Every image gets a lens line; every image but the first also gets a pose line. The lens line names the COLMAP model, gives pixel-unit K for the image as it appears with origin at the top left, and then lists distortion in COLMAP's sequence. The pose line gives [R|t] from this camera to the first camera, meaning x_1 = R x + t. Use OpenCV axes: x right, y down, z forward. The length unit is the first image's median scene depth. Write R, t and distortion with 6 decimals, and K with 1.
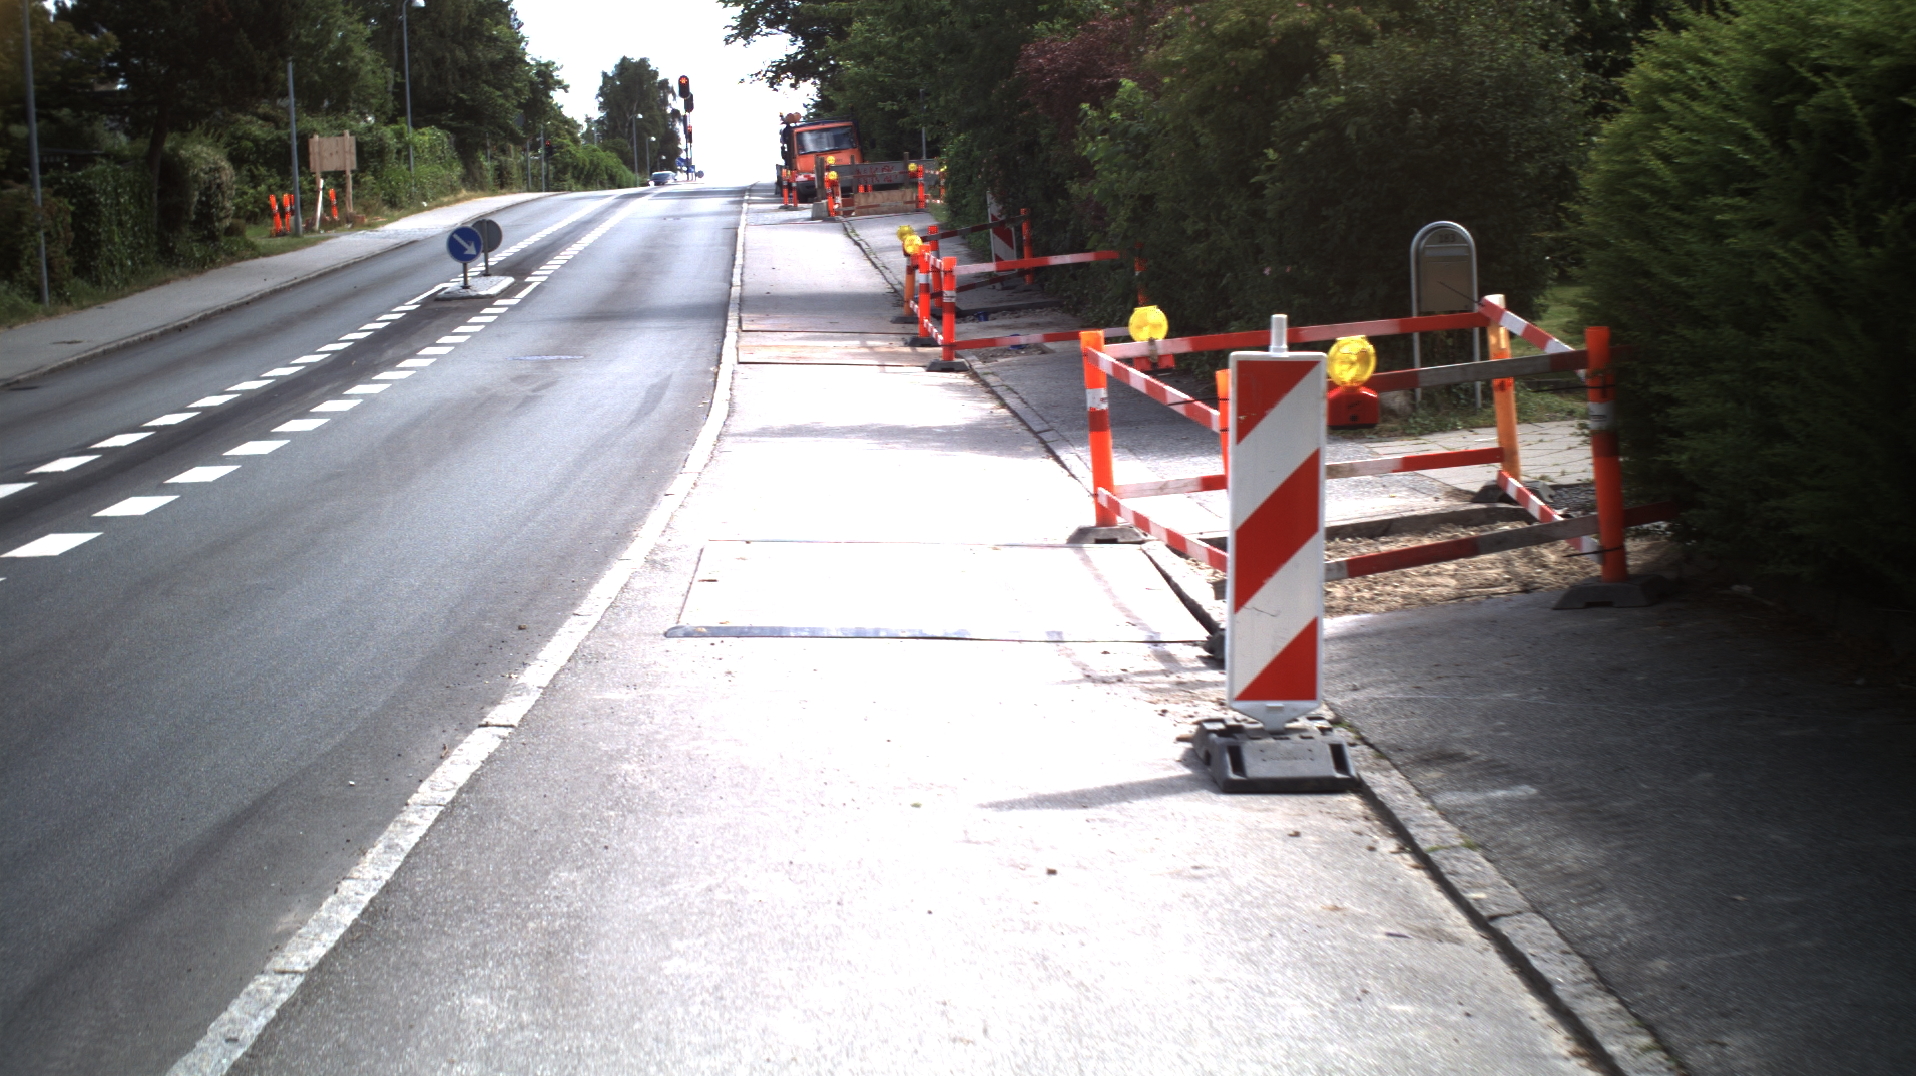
lens RADIAL K [[3379.7, 0, 958.0], [0, 3379.7, 538.0], [0, 0, 1]] dist [-0.307309, 0.442906]
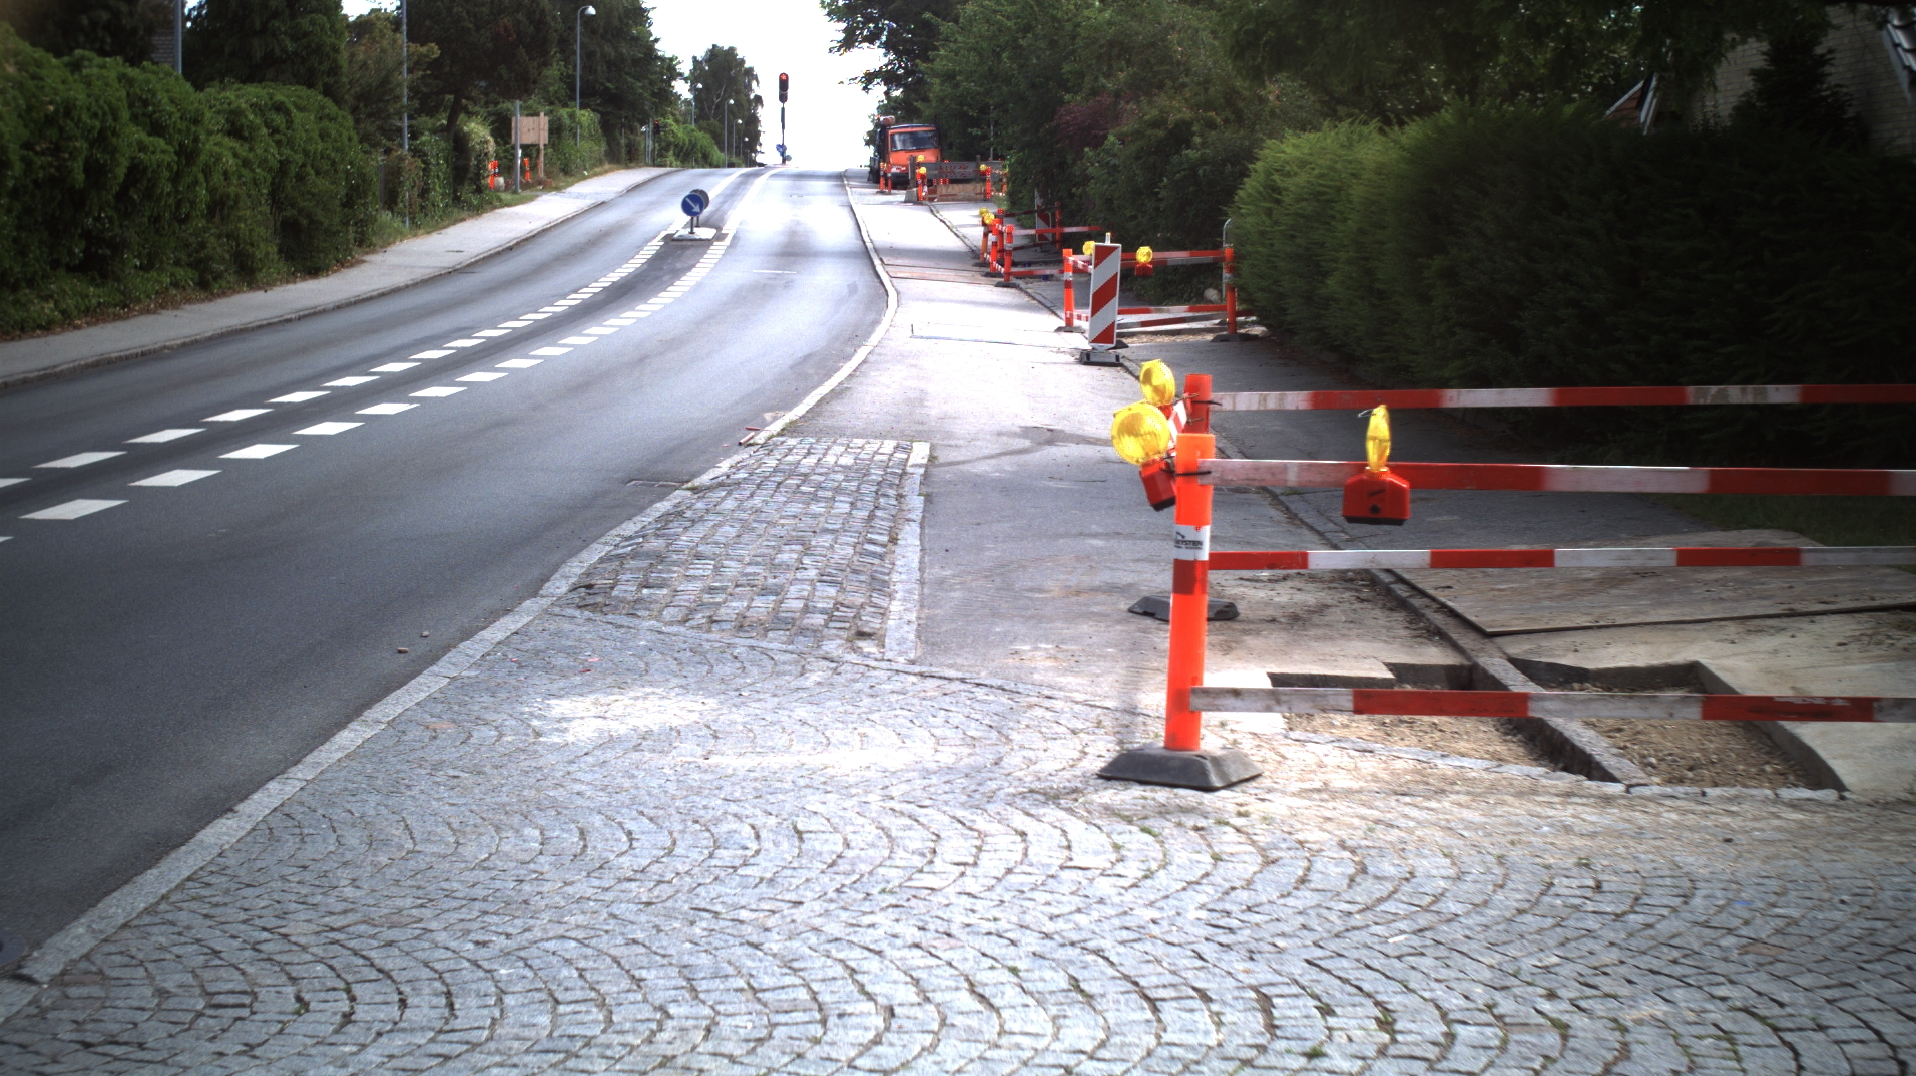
lens RADIAL K [[3379.7, 0, 958.0], [0, 3379.7, 538.0], [0, 0, 1]] dist [-0.307309, 0.442906]
pose [[0.998414, 0.055184, -0.011188, -0.001079], [-0.055157, 0.998474, 0.002754, 0.080942], [0.011323, -0.002132, 0.999934, -0.812094]]
